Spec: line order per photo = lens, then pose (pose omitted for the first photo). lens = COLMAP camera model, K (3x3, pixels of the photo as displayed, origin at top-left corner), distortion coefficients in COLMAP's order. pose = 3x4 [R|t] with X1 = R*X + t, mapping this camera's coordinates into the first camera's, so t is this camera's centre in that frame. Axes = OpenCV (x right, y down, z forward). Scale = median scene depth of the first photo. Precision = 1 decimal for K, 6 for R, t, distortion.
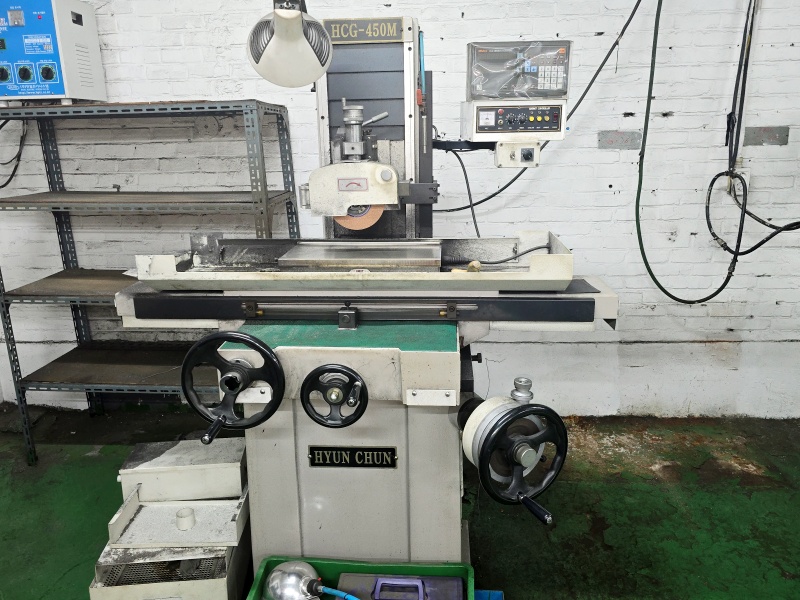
lens RADIAL K [[545.8, 0, 394.6], [0, 545.8, 287.3], [0, 0, 1]] dist [0.076361, -0.075600]
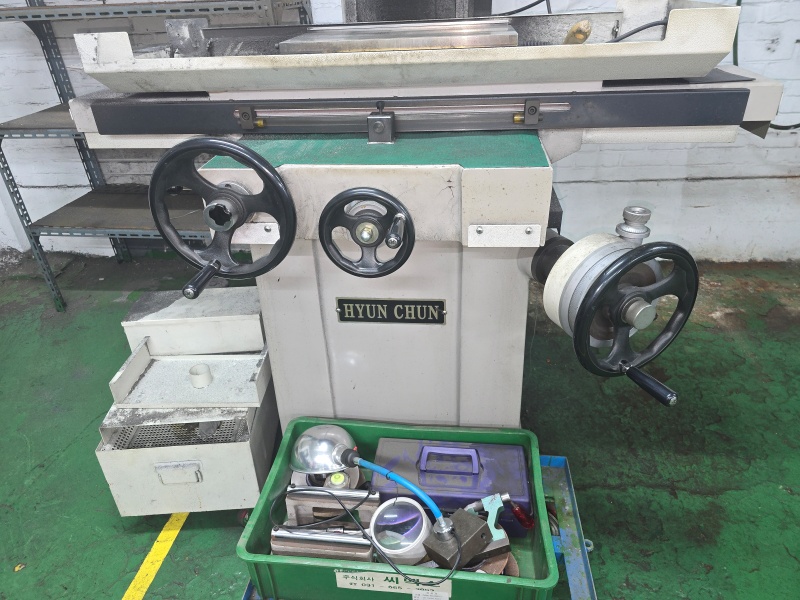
lens RADIAL K [[545.8, 0, 394.6], [0, 545.8, 287.3], [0, 0, 1]] dist [0.076361, -0.075600]
pose [[0.998692, -0.001118, -0.051109, -0.029109], [0.014870, 0.962881, 0.269515, 0.057460], [0.048910, -0.269922, 0.961639, 0.234040]]
